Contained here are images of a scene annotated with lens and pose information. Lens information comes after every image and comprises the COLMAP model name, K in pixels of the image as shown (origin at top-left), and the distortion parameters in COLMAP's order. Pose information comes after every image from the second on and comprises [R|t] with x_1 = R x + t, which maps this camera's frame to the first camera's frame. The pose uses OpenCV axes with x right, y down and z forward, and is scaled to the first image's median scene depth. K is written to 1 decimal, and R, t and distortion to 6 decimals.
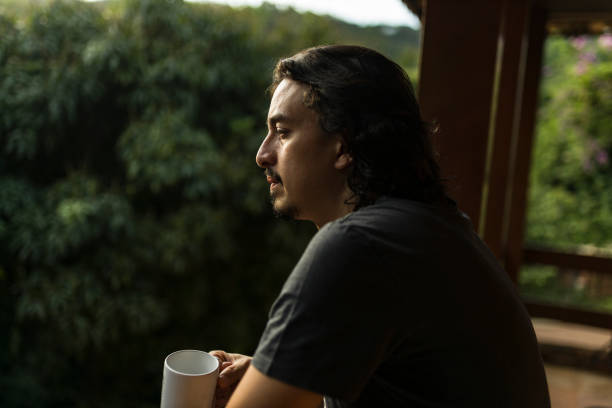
lens RADIAL K [[586.6, 0, 305.0], [0, 586.6, 204.5], [0, 0, 1]] dist [-0.008594, 0.000000]
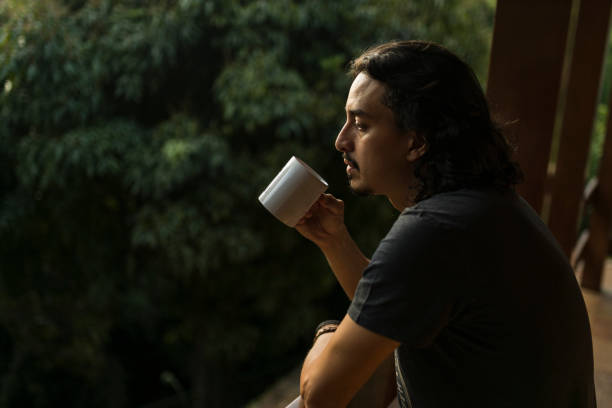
lens RADIAL K [[586.6, 0, 301.2], [0, 586.6, 204.4], [0, 0, 1]] dist [-0.008594, 0.000000]
pose [[0.987543, 0.013676, -0.156753, 0.004111], [0.006123, 0.992121, 0.125130, -0.022541], [0.157229, -0.124531, 0.979679, -0.039598]]
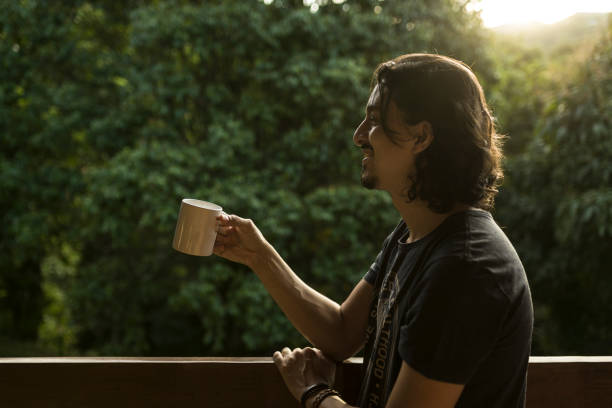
lens RADIAL K [[586.6, 0, 296.5], [0, 586.6, 201.3], [0, 0, 1]] dist [-0.008594, 0.000000]
pose [[0.361232, 0.060189, -0.930531, 0.224565], [-0.080387, 0.996210, 0.033231, 0.004577], [0.929004, 0.062799, 0.364702, 0.054035]]
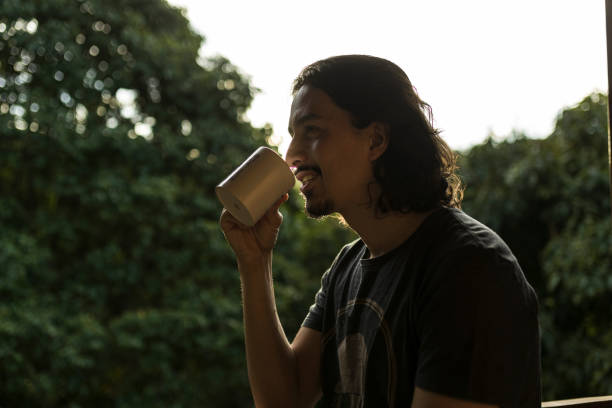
lens RADIAL K [[586.6, 0, 302.7], [0, 586.6, 202.6], [0, 0, 1]] dist [-0.008594, 0.000000]
pose [[0.665580, -0.134174, -0.734167, 0.157064], [-0.048150, 0.973938, -0.221646, 0.046063], [0.744772, 0.182873, 0.641773, 0.040327]]
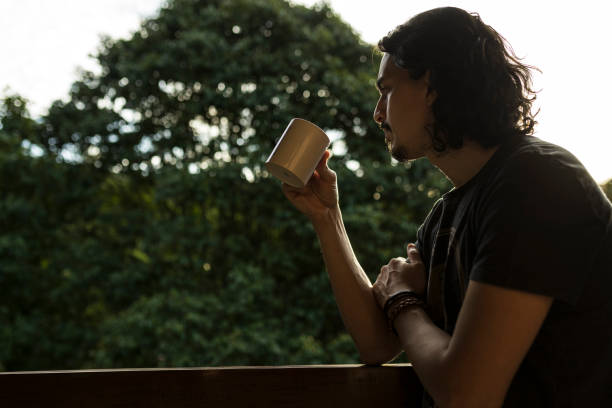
lens RADIAL K [[586.6, 0, 302.9], [0, 586.6, 200.4], [0, 0, 1]] dist [-0.008594, 0.000000]
pose [[0.339412, -0.228696, -0.912413, 0.200441], [-0.057713, 0.963104, -0.262870, 0.077664], [0.938866, 0.141879, 0.313690, 0.064457]]
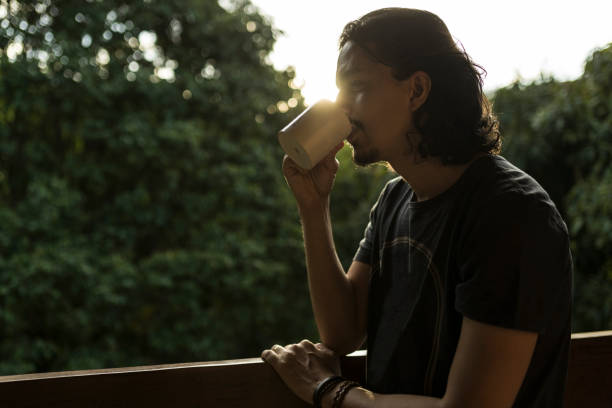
lens RADIAL K [[586.6, 0, 299.8], [0, 586.6, 203.6], [0, 0, 1]] dist [-0.008594, 0.000000]
pose [[0.637327, -0.059118, -0.768323, 0.162729], [-0.056984, 0.990708, -0.123497, 0.048915], [0.768484, 0.122490, 0.628036, 0.022963]]
